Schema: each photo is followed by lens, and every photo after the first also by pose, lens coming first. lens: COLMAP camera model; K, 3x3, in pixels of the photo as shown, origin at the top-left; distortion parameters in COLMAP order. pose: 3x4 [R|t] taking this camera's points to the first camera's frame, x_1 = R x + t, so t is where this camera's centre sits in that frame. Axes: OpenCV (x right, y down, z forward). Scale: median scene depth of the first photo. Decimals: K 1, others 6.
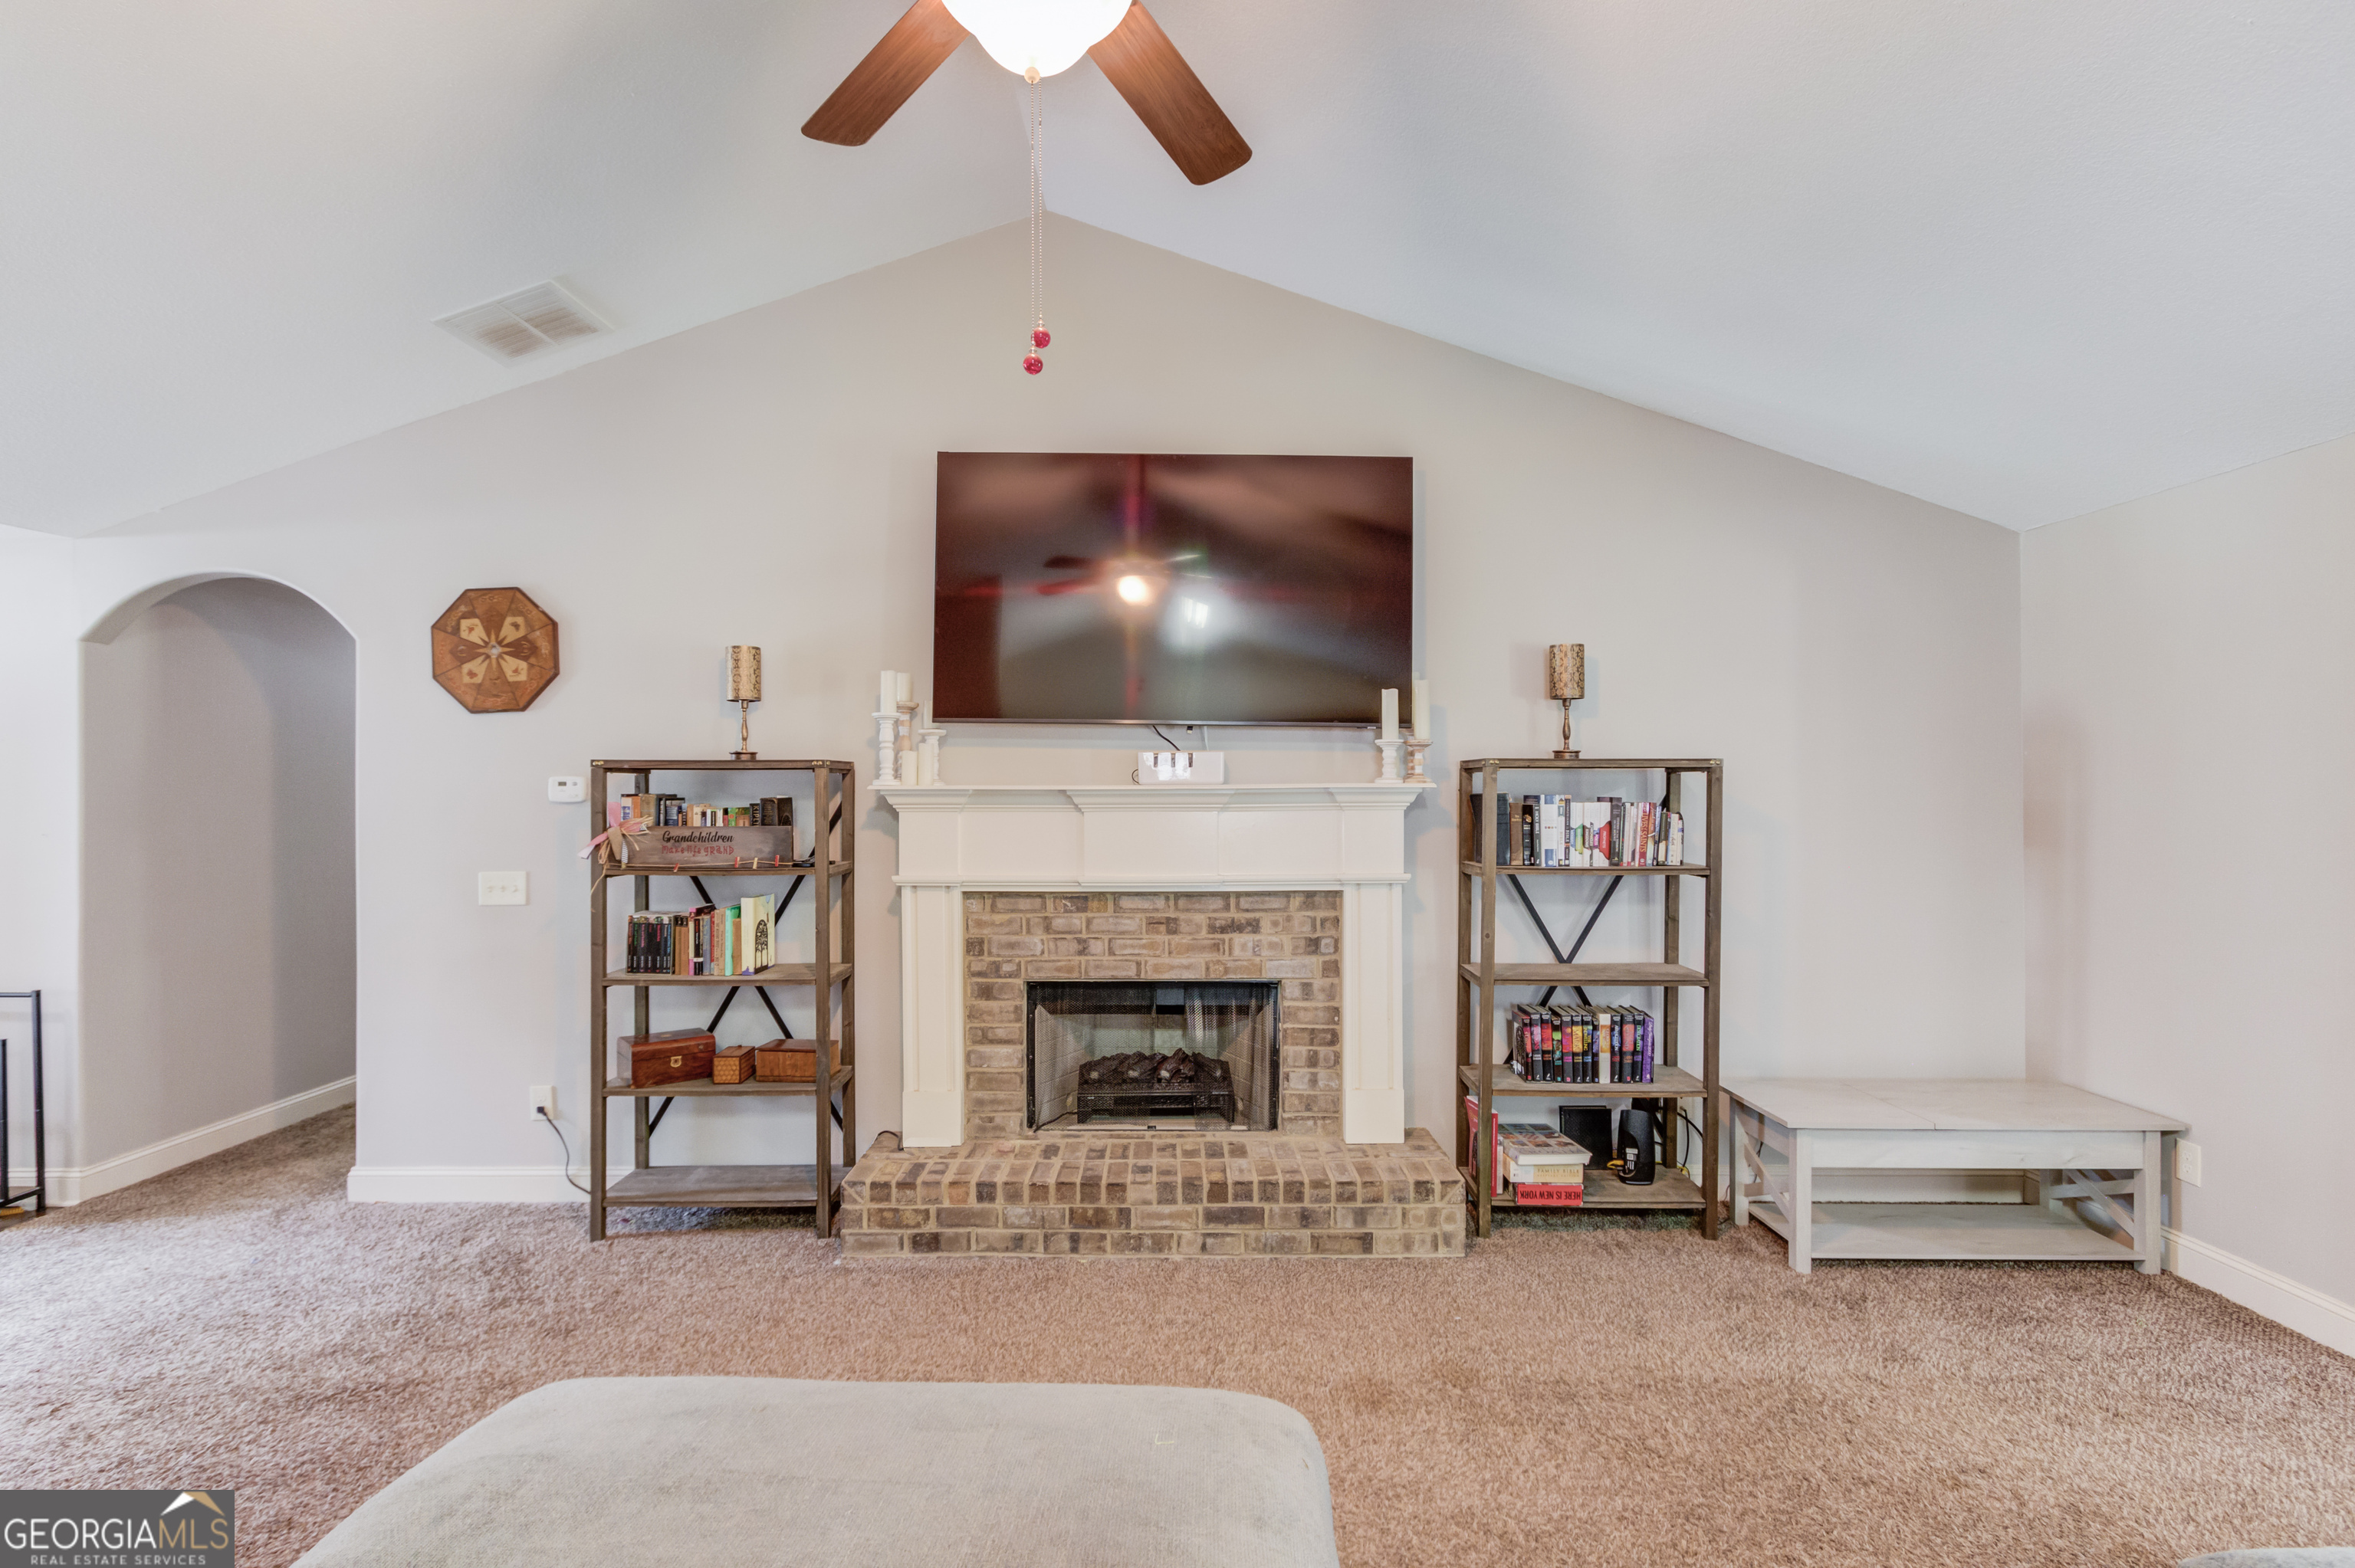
lens RADIAL K [[1127.2, 0, 1175.2], [0, 1127.2, 796.5], [0, 0, 1]] dist [-0.012613, 0.001613]
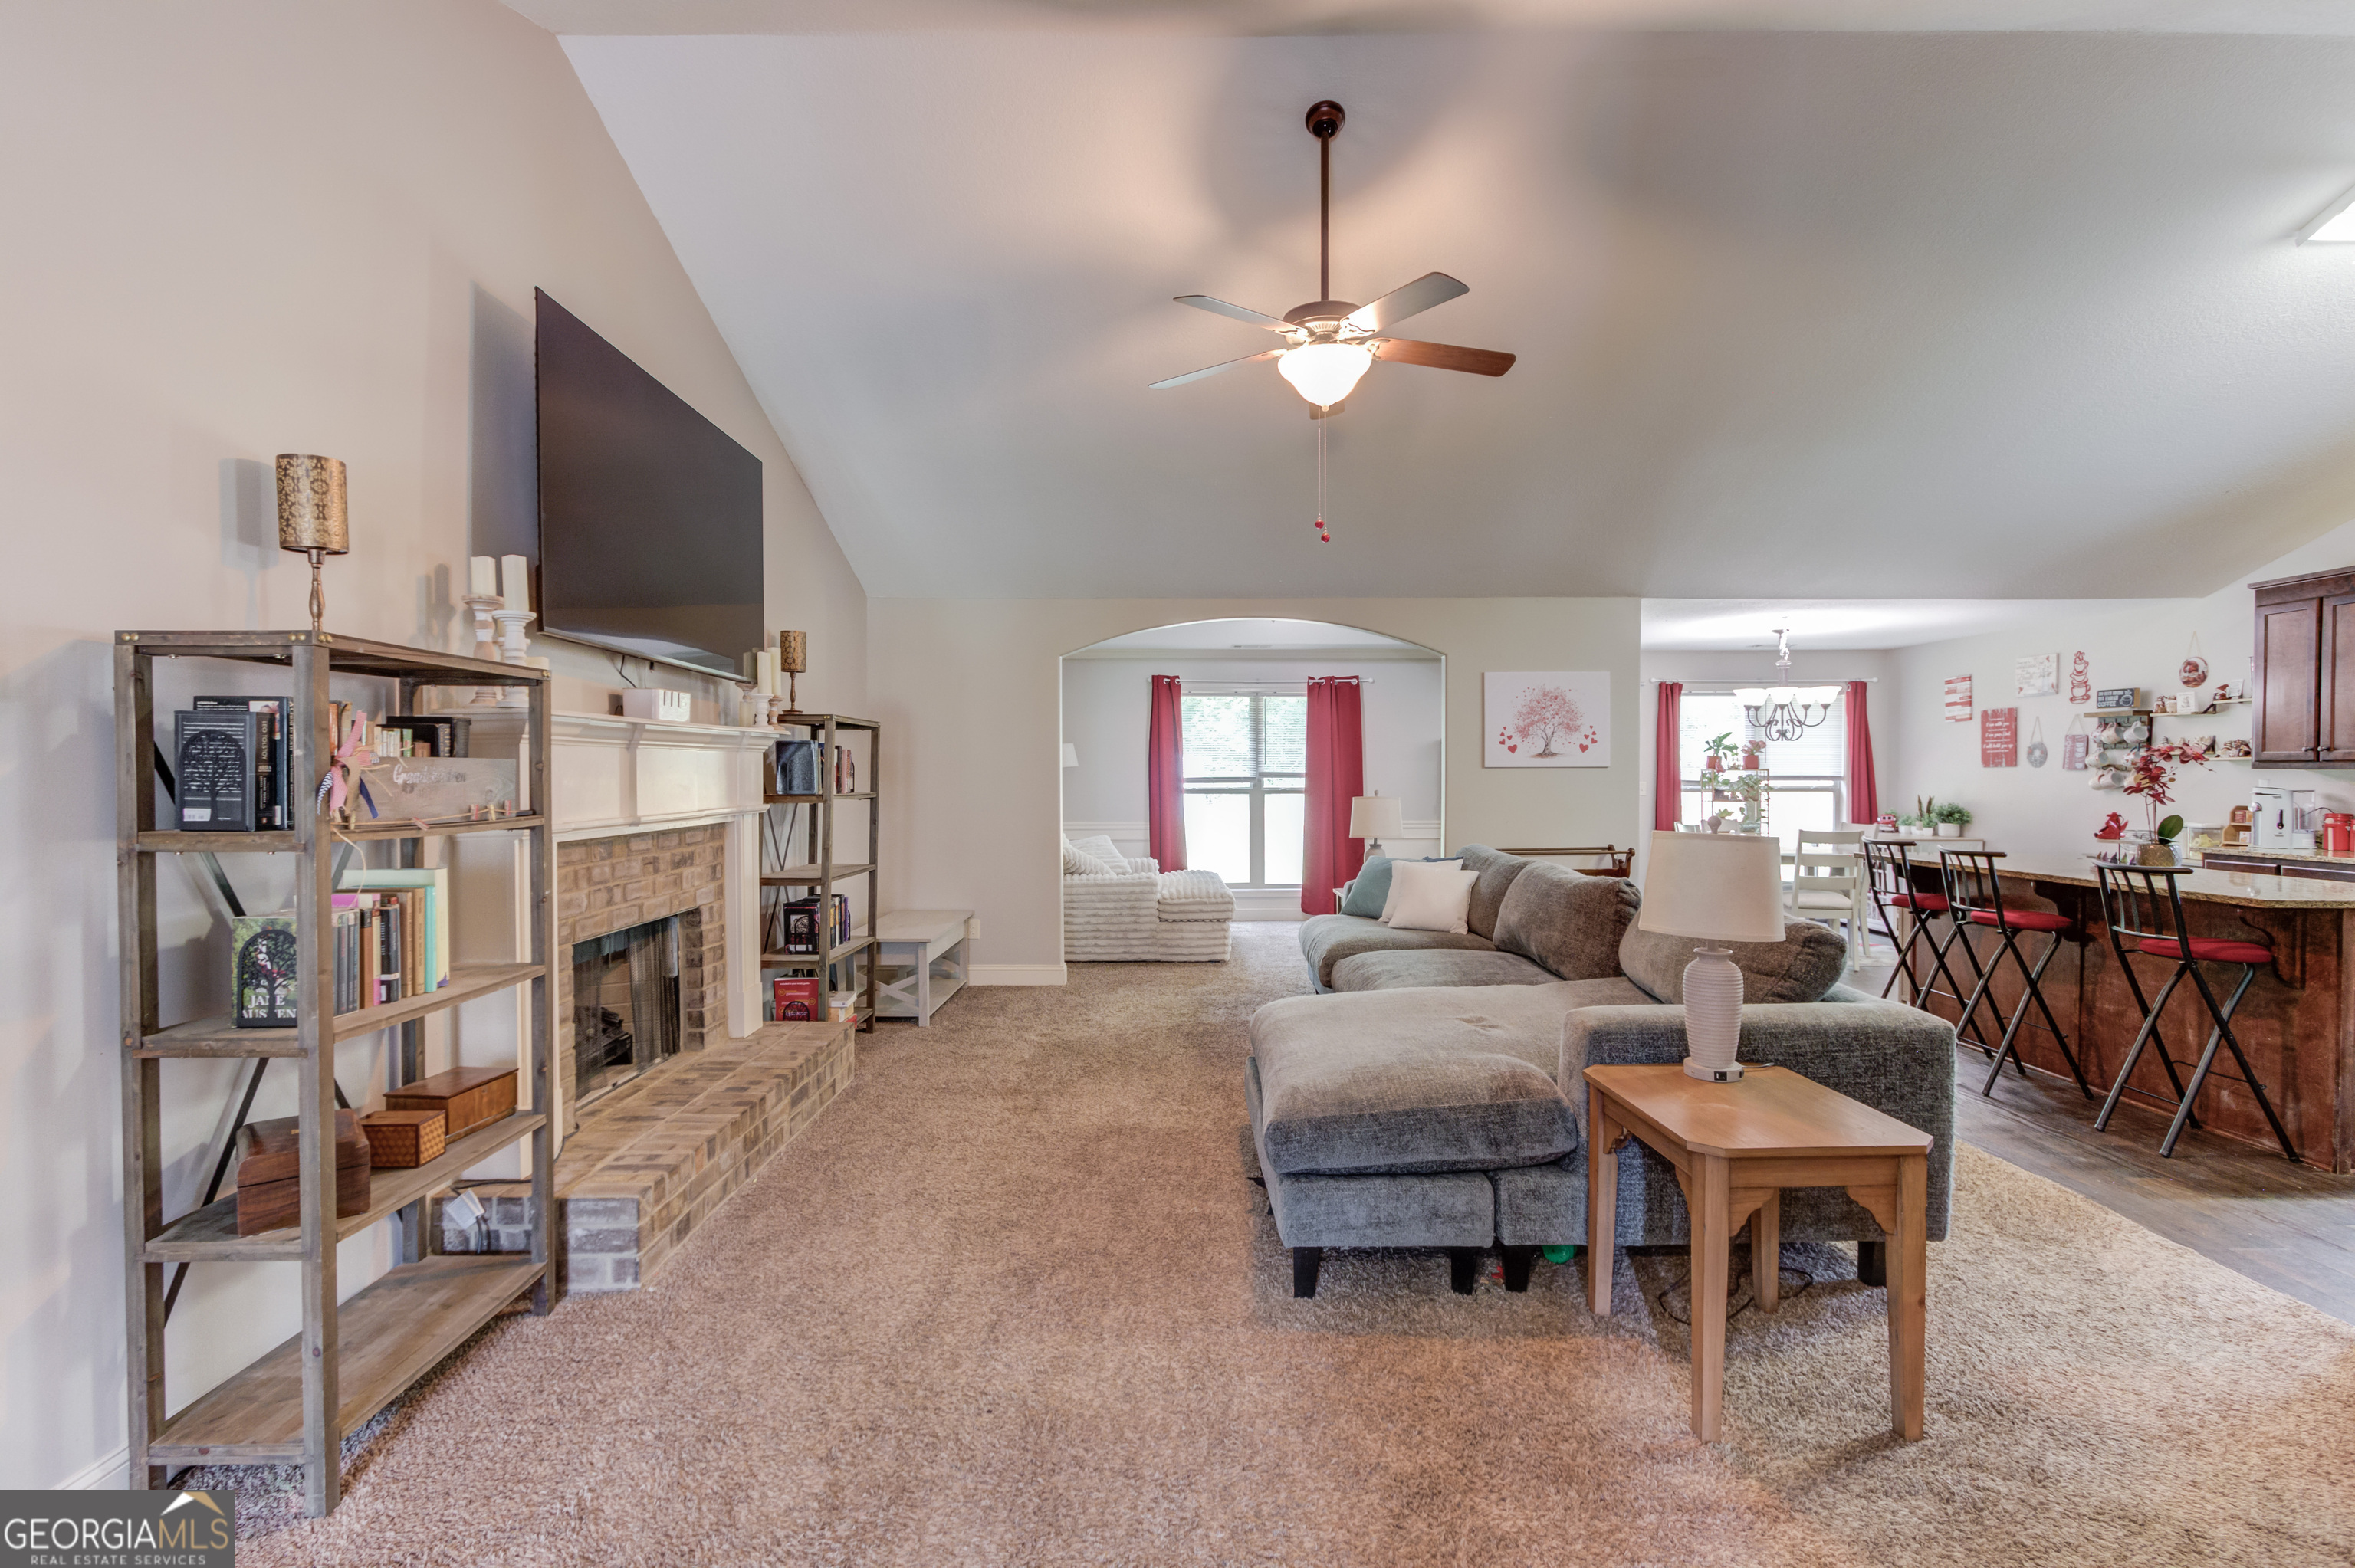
lens RADIAL K [[1097.6, 0, 1183.5], [0, 1097.6, 791.7], [0, 0, 1]] dist [0.001830, -0.001230]
pose [[-0.002477, -0.020345, 0.999790, -0.969828], [-0.000768, 0.999793, 0.020343, 0.030729], [-0.999997, -0.000717, -0.002493, 0.542811]]
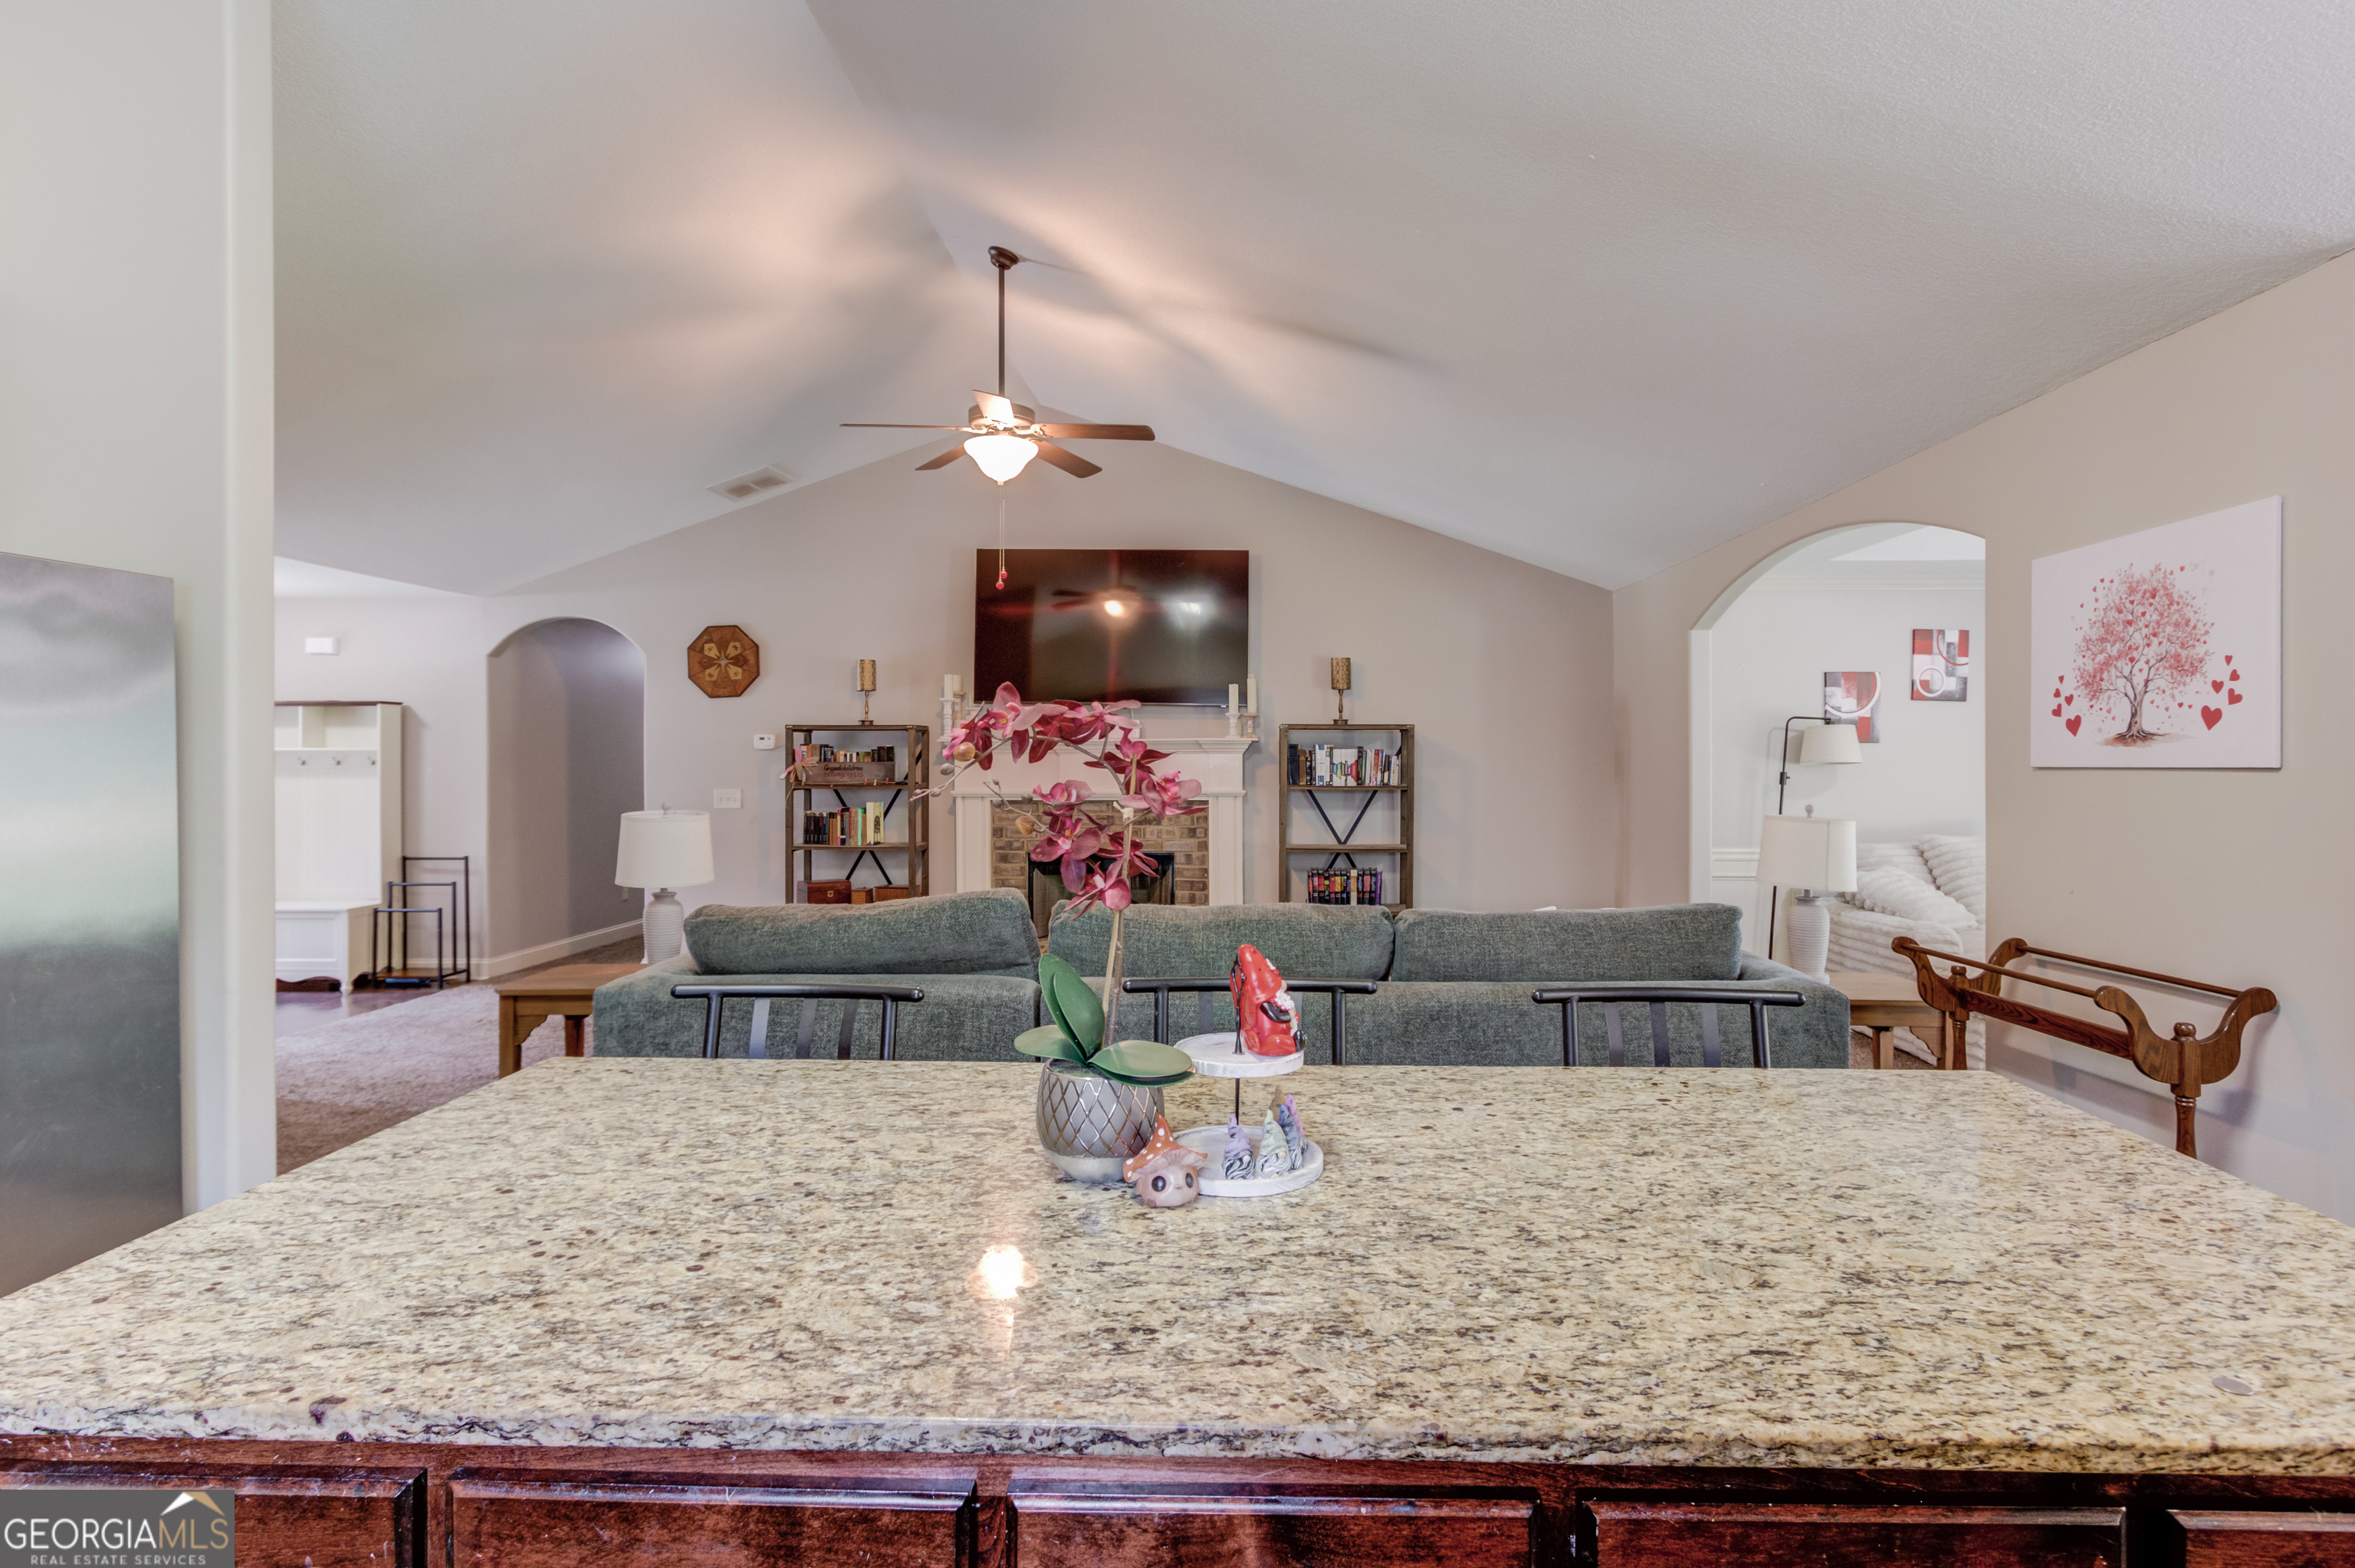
lens RADIAL K [[1177.0, 0, 1212.8], [0, 1177.0, 756.2], [0, 0, 1]] dist [-0.023217, 0.012470]
pose [[0.999563, 0.000848, -0.029531, 0.207550], [-0.000953, 0.999993, -0.003540, 0.022158], [0.029528, 0.003567, 0.999558, -0.805388]]
